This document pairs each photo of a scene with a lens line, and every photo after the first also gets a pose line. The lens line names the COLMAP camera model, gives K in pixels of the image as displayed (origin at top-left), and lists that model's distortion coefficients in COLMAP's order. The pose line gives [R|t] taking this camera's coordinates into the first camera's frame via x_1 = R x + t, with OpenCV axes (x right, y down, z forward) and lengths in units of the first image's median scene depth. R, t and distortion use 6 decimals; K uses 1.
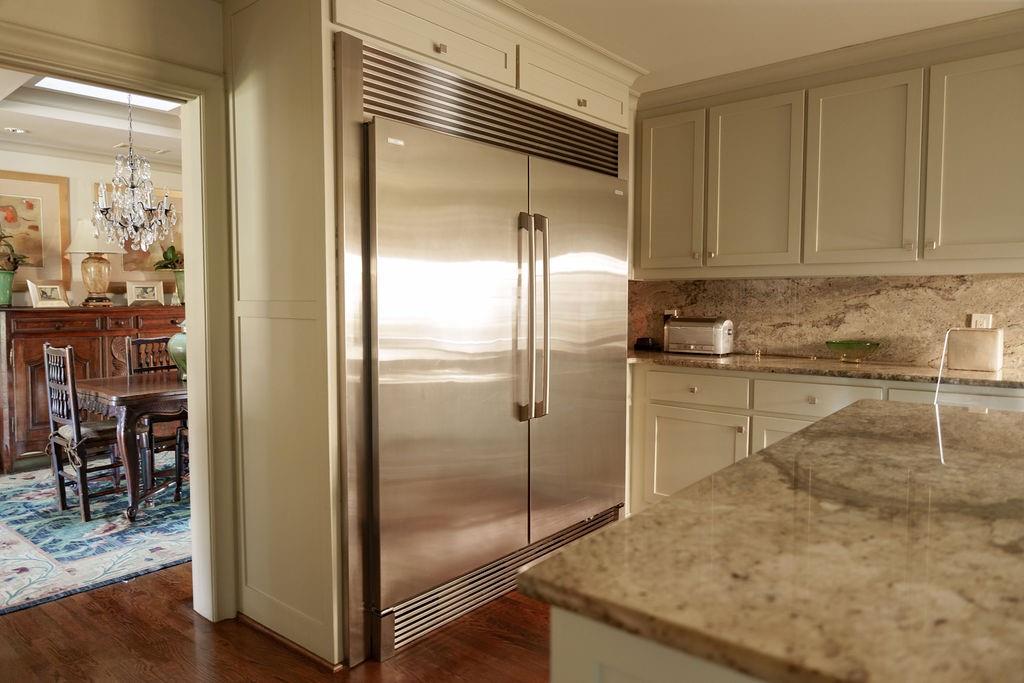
lens RADIAL K [[690.7, 0, 514.2], [0, 690.7, 344.5], [0, 0, 1]] dist [-0.001473, -0.016087]
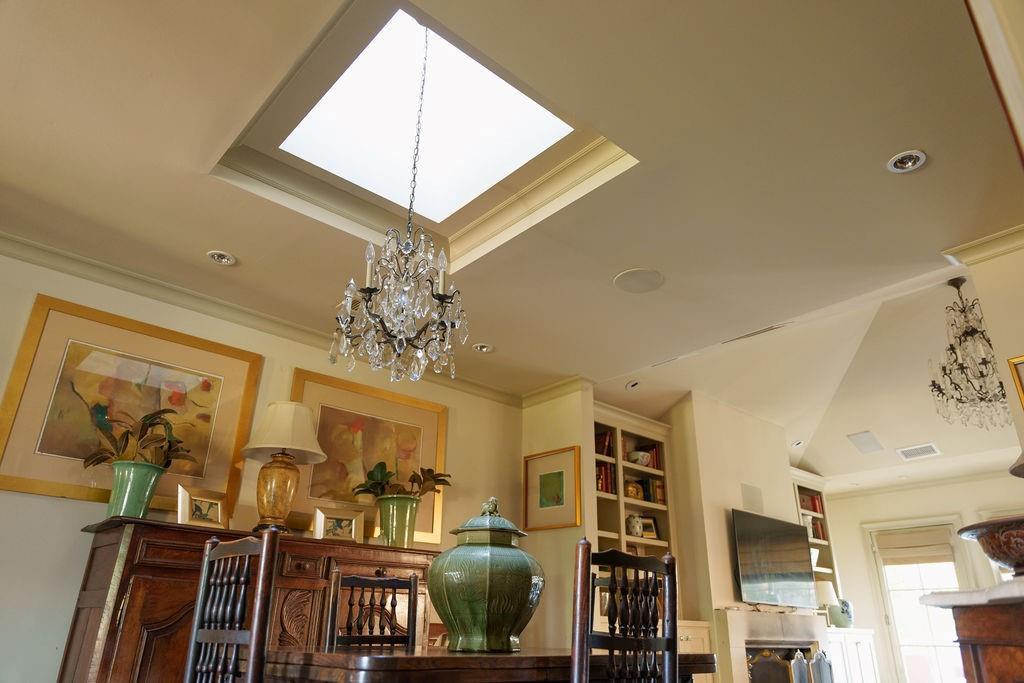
lens RADIAL K [[690.7, 0, 510.8], [0, 690.7, 341.1], [0, 0, 1]] dist [-0.001473, -0.016087]
pose [[0.989186, -0.036845, -0.141961, -0.303171], [-0.031870, 0.890804, -0.453268, 0.059707], [0.143160, 0.452891, 0.879997, 0.414919]]
